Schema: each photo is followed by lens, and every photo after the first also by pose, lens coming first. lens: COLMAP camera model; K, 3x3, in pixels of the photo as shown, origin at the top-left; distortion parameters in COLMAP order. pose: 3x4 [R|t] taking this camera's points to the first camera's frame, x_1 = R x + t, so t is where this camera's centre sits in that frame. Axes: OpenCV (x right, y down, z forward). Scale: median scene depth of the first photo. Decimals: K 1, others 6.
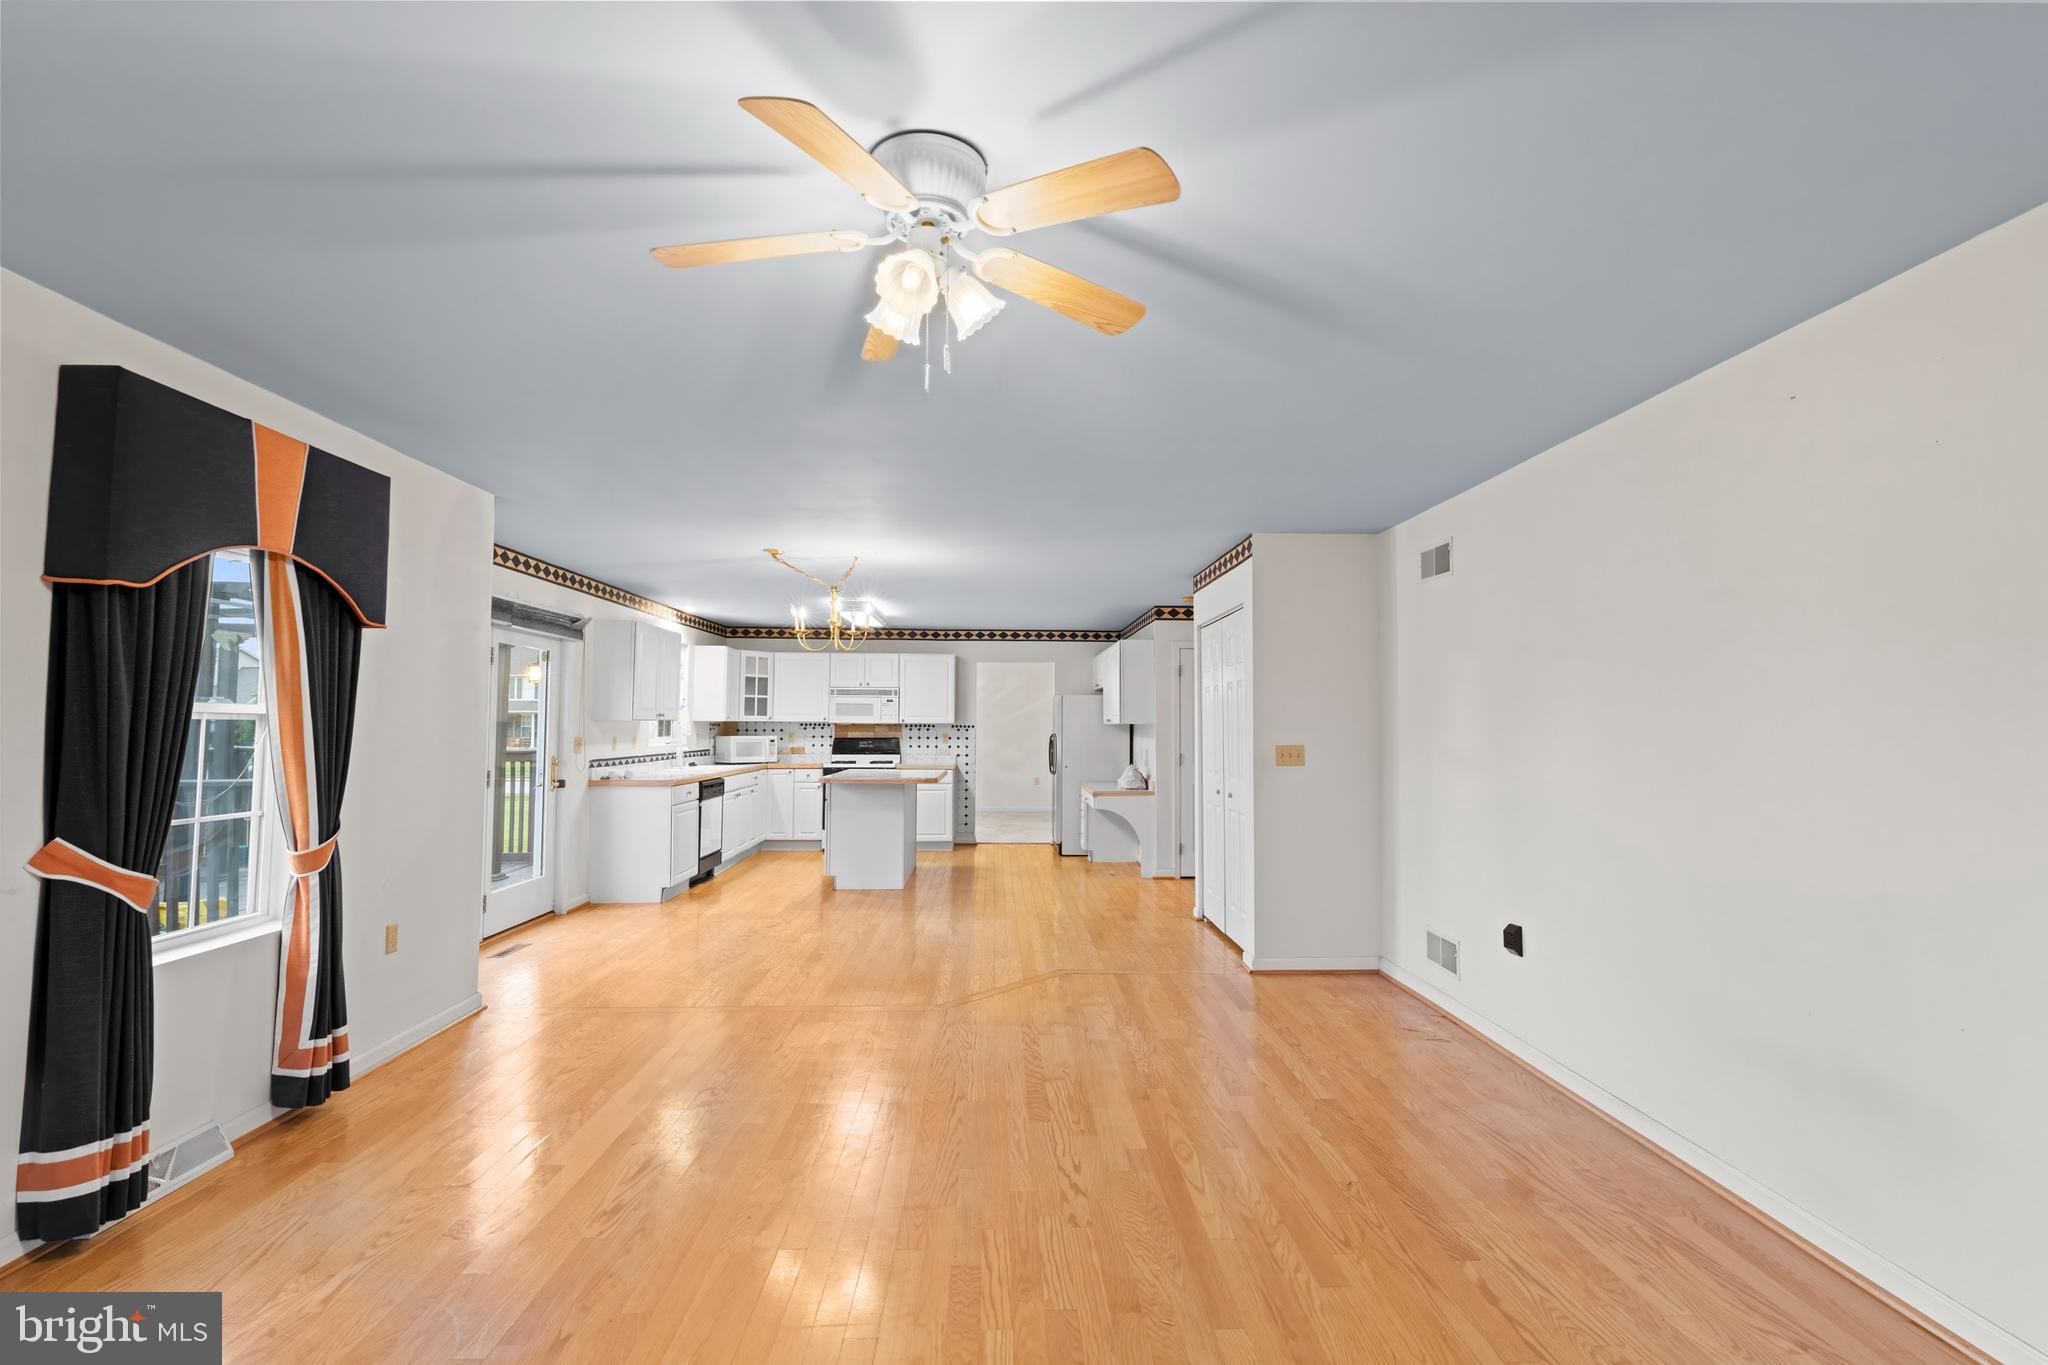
lens RADIAL K [[940.0, 0, 1031.8], [0, 940.0, 721.3], [0, 0, 1]] dist [-0.003149, 0.001044]
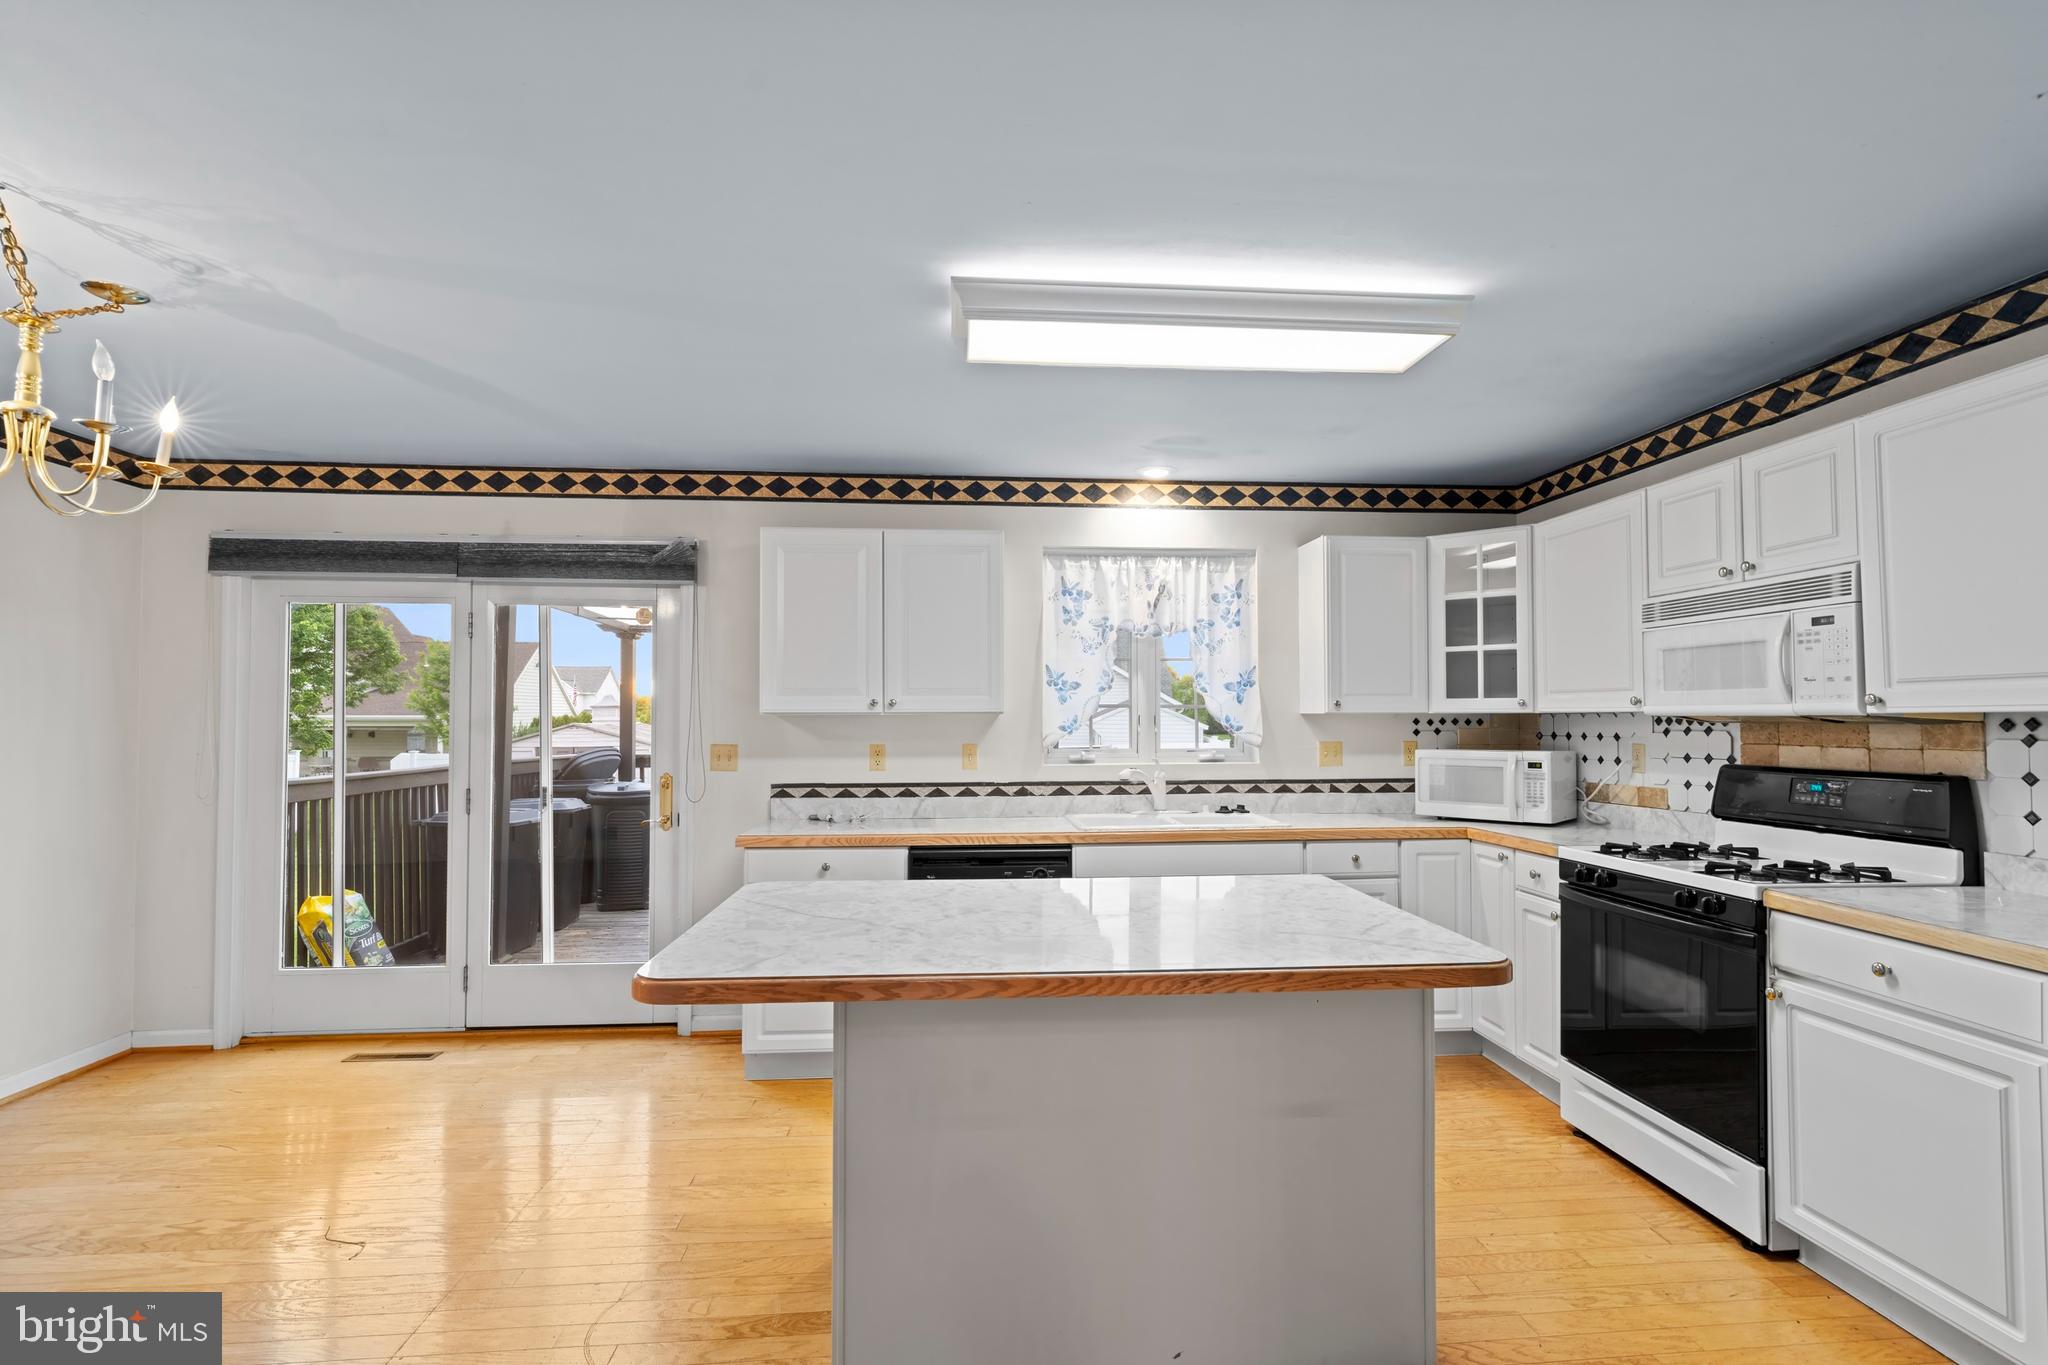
lens RADIAL K [[940.0, 0, 1031.8], [0, 940.0, 721.3], [0, 0, 1]] dist [-0.003149, 0.001044]
pose [[0.050869, -0.005420, -0.998691, 0.083247], [0.006307, 0.999967, -0.005106, 0.004170], [0.998685, -0.006039, 0.050901, 0.796424]]
